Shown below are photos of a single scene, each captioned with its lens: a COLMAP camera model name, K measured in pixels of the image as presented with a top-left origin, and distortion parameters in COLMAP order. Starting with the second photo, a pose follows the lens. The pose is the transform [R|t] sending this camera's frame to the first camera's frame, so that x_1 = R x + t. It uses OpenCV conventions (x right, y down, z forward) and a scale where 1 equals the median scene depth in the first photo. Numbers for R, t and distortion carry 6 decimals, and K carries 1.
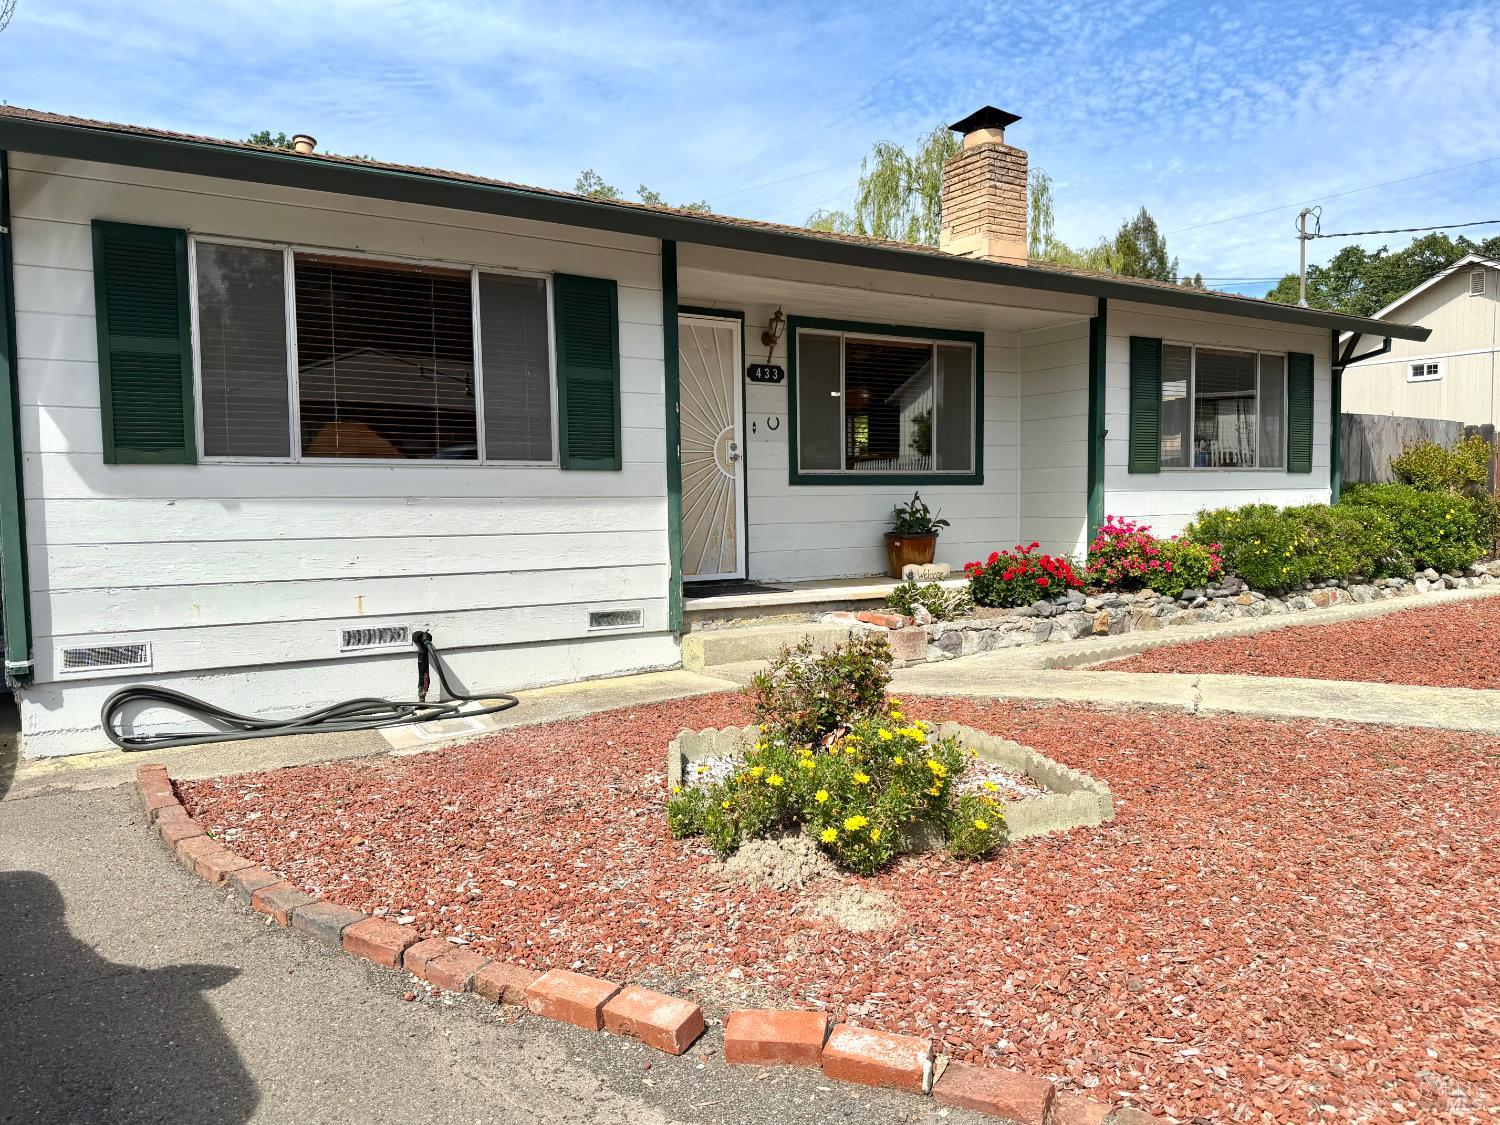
lens RADIAL K [[1039.5, 0, 779.6], [0, 1039.5, 563.3], [0, 0, 1]] dist [0.144876, -0.215549]
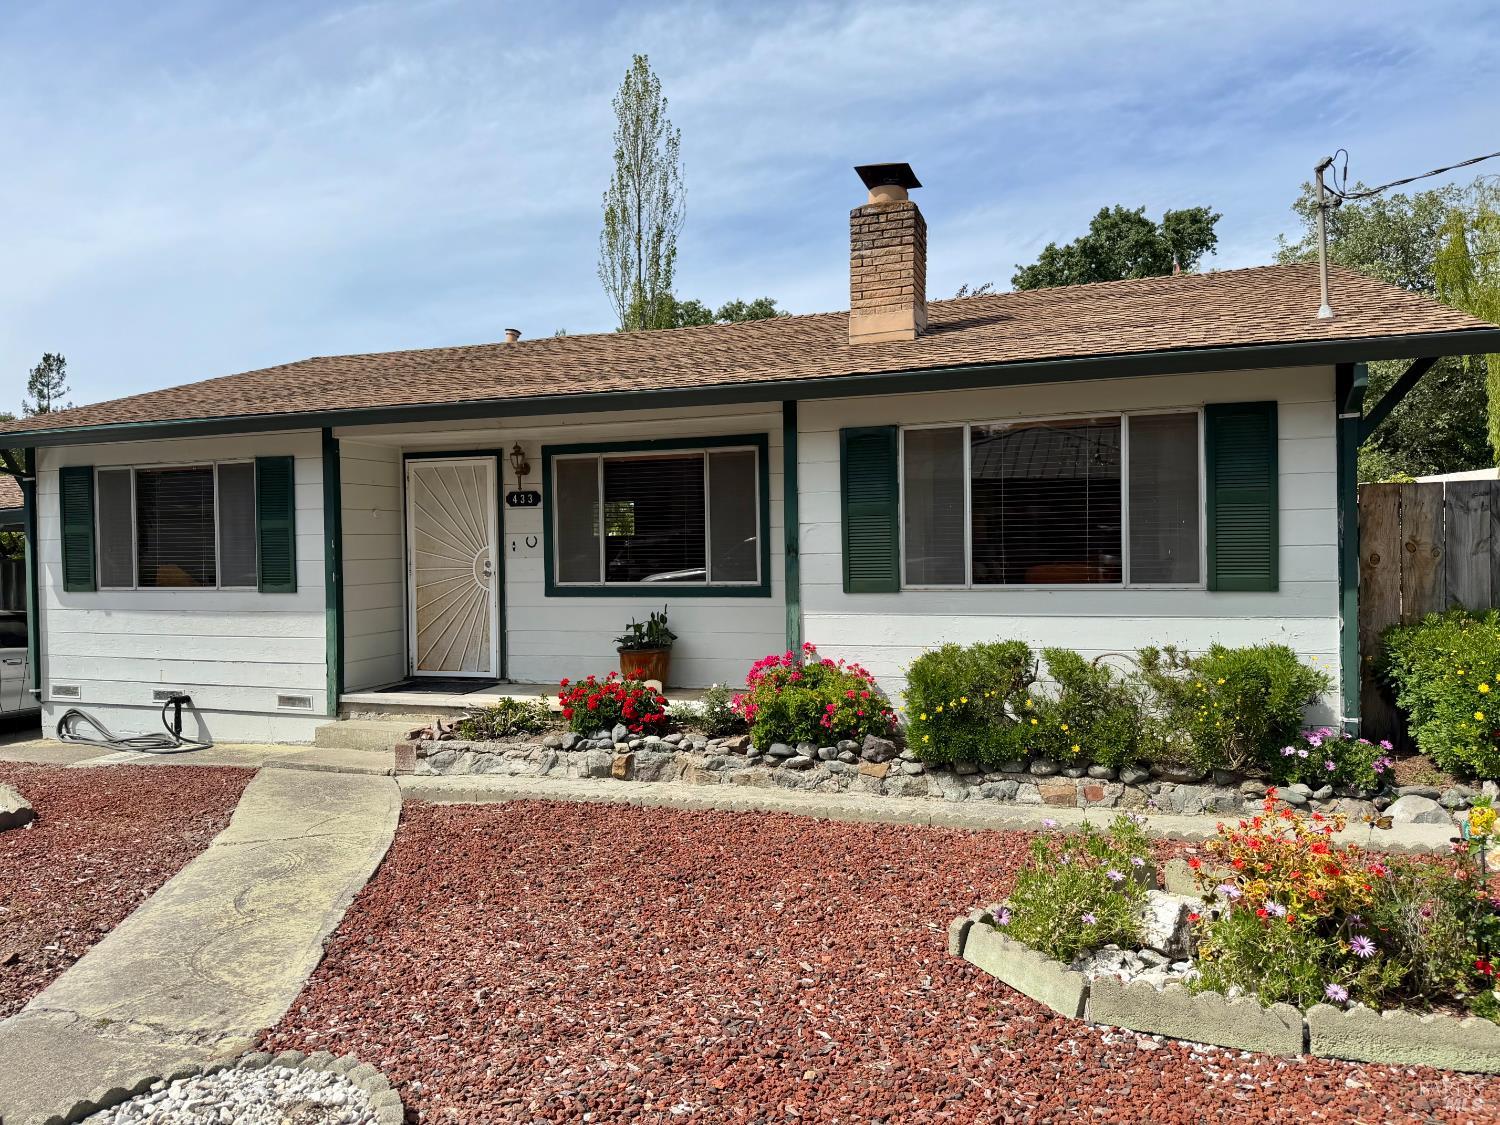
lens RADIAL K [[1039.5, 0, 779.6], [0, 1039.5, 563.3], [0, 0, 1]] dist [0.144876, -0.215549]
pose [[0.613878, 0.012598, -0.789301, 1.073323], [-0.041148, 0.999024, -0.016057, -0.106318], [0.788328, 0.042335, 0.613797, 0.529910]]
